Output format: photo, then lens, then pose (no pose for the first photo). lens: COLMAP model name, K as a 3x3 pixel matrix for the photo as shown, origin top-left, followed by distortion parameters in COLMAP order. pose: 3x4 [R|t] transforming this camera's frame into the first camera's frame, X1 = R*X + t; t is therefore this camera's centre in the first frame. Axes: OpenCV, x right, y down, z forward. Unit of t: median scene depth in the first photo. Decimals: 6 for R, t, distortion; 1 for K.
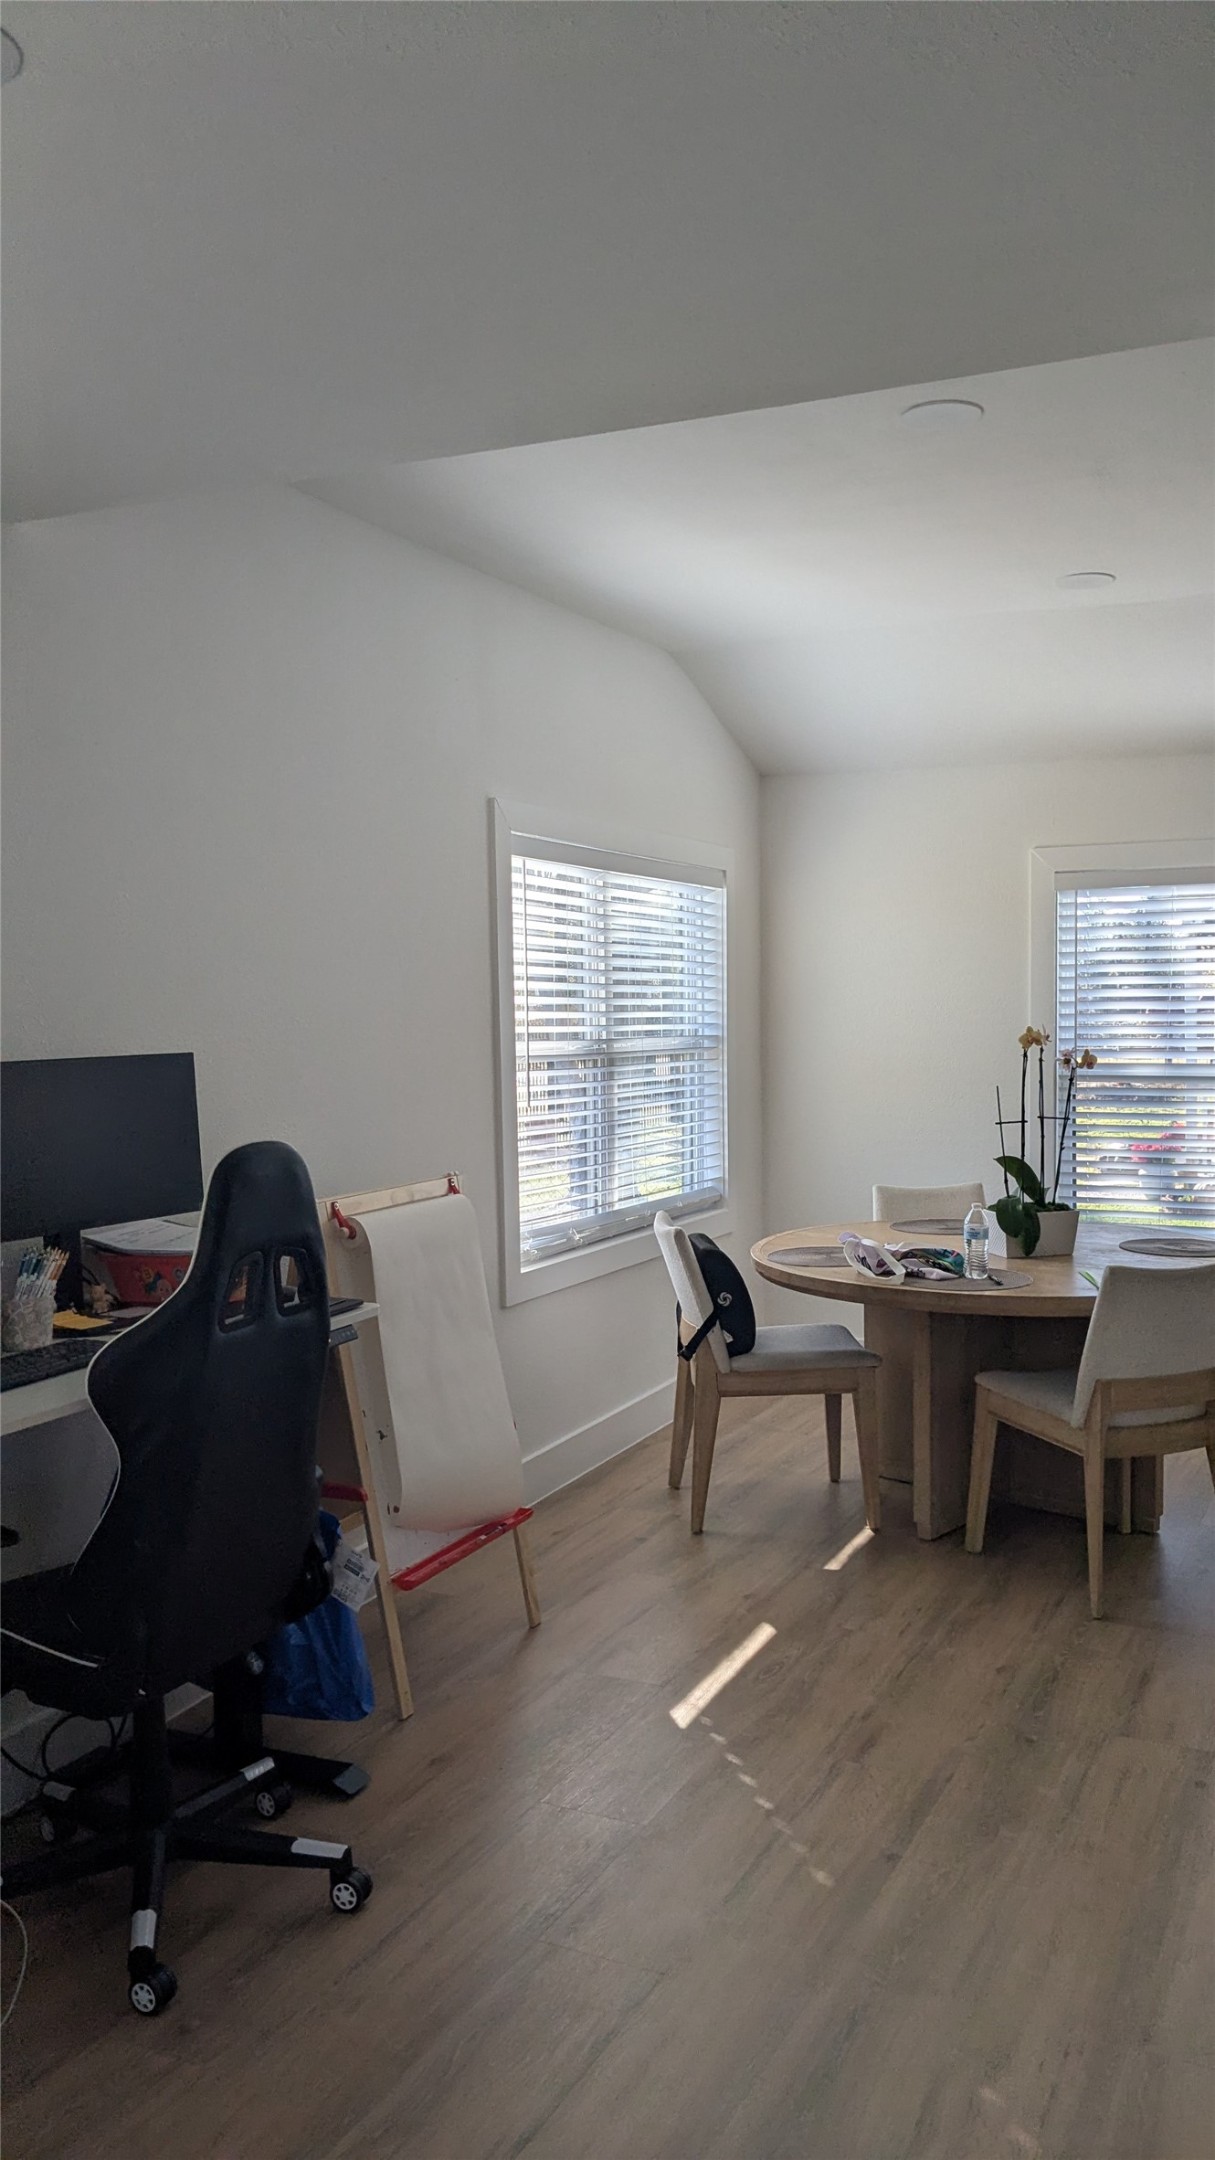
lens RADIAL K [[1694.7, 0, 607.5], [0, 1694.7, 1080.0], [0, 0, 1]] dist [0.036604, -0.173334]
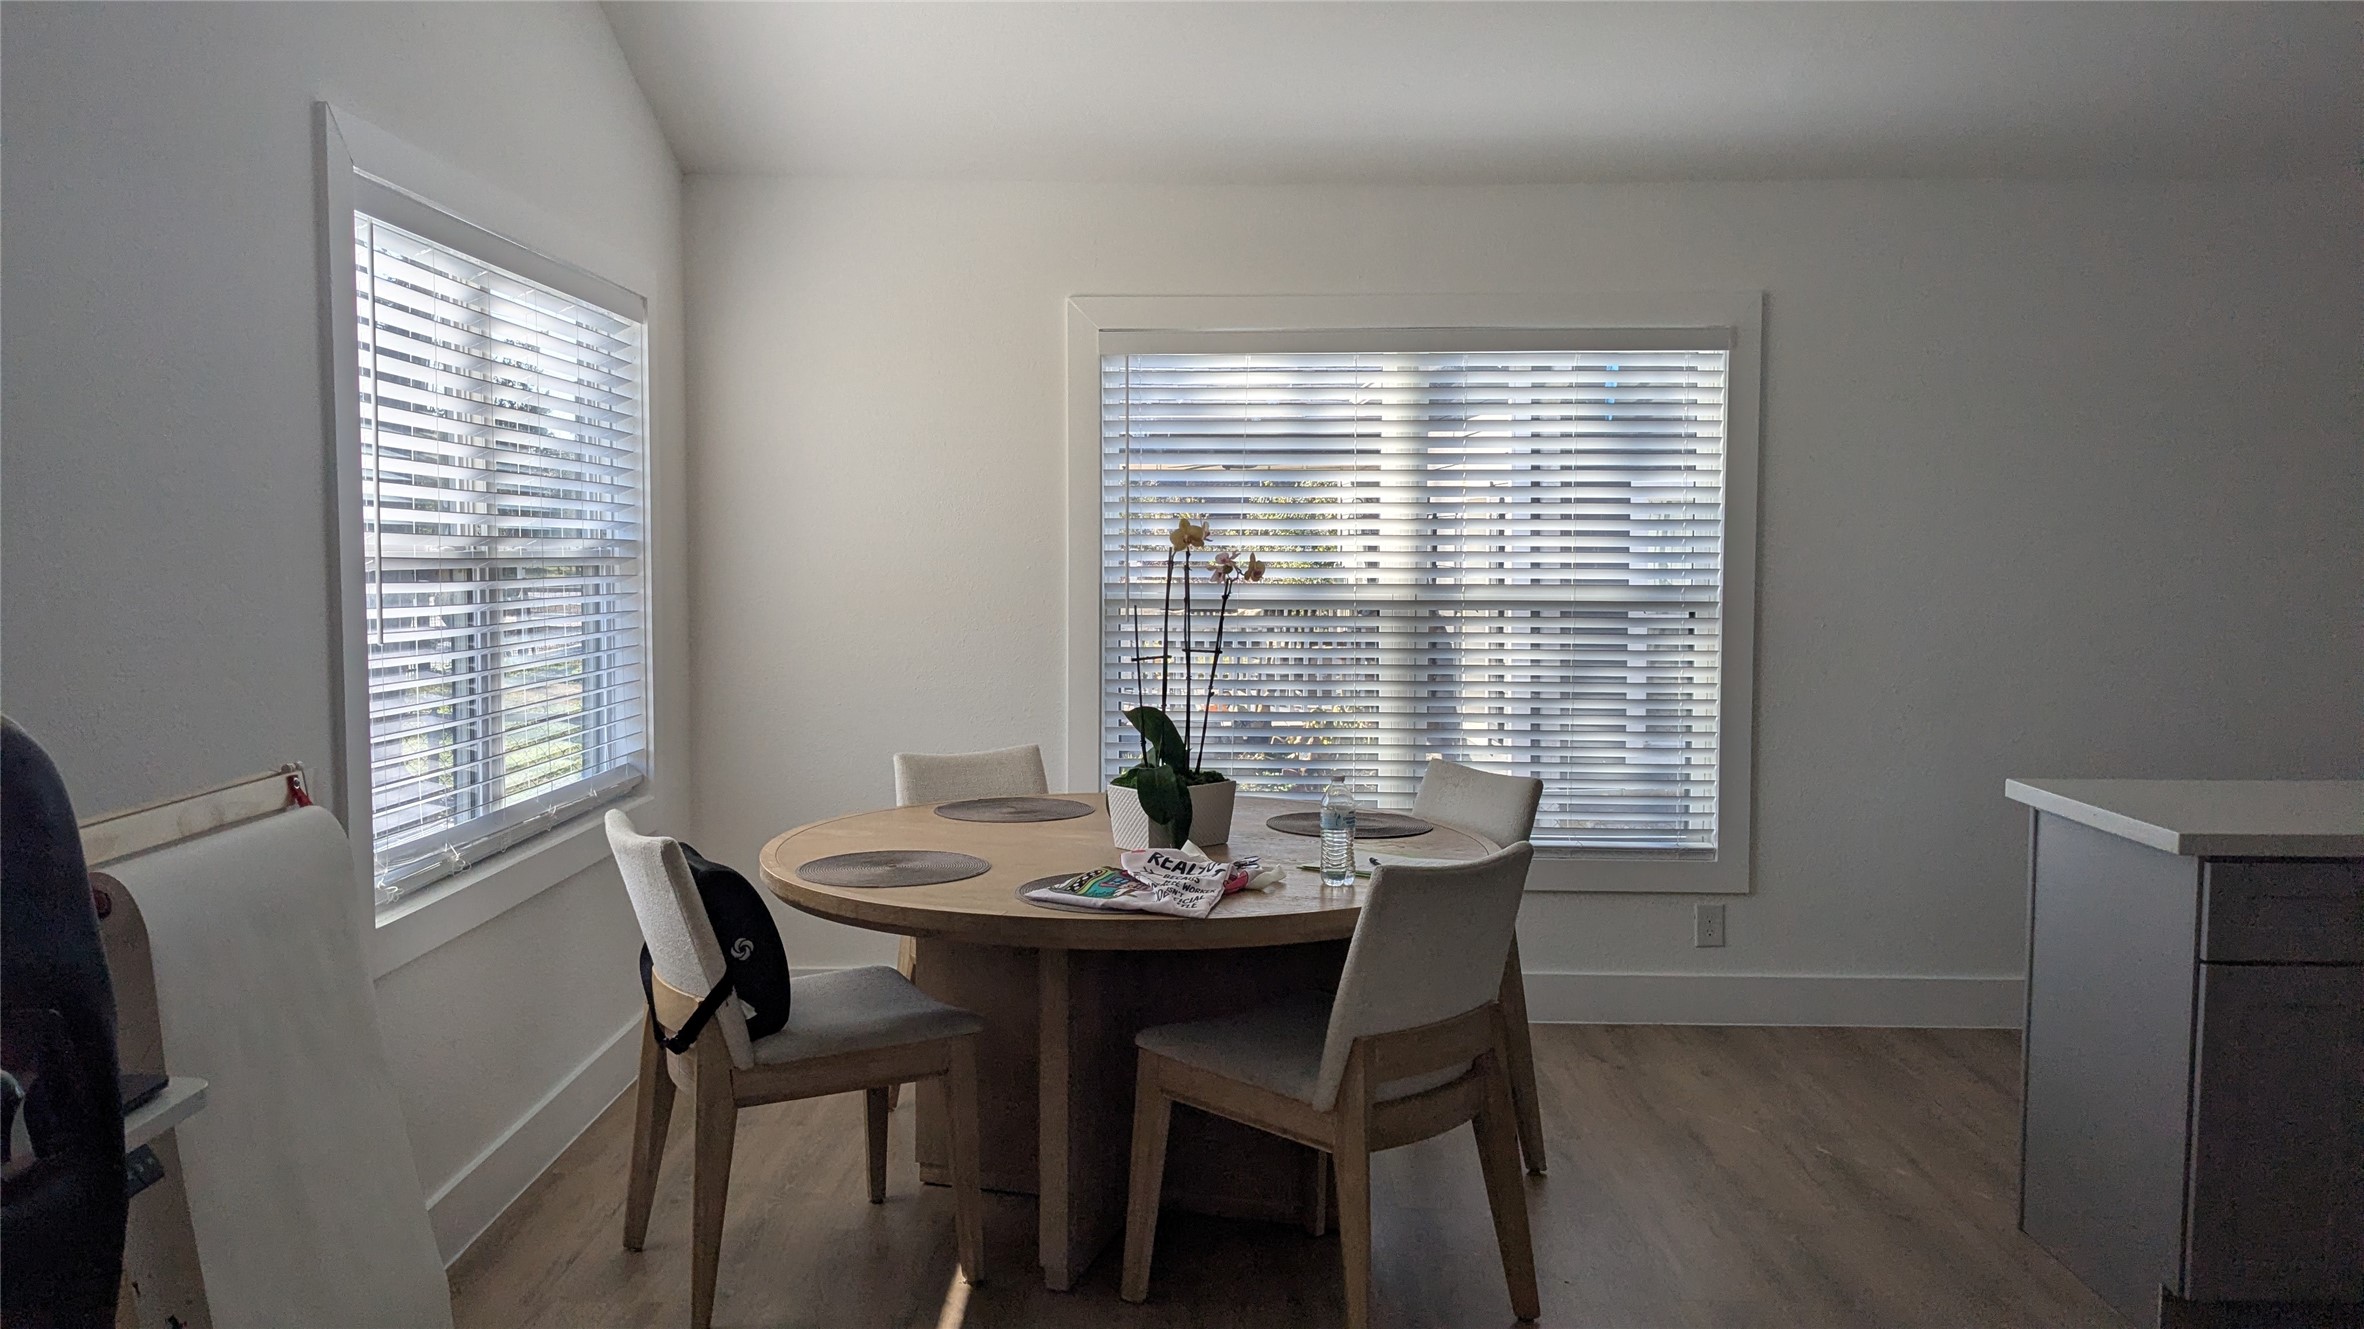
lens RADIAL K [[1854.8, 0, 1184.6], [0, 1854.8, 634.0], [0, 0, 1]] dist [0.036604, -0.173334]
pose [[0.903894, -0.007320, 0.427693, -0.072305], [0.005306, 0.999969, 0.005900, 0.010772], [-0.427723, -0.003064, 0.903905, 0.309526]]
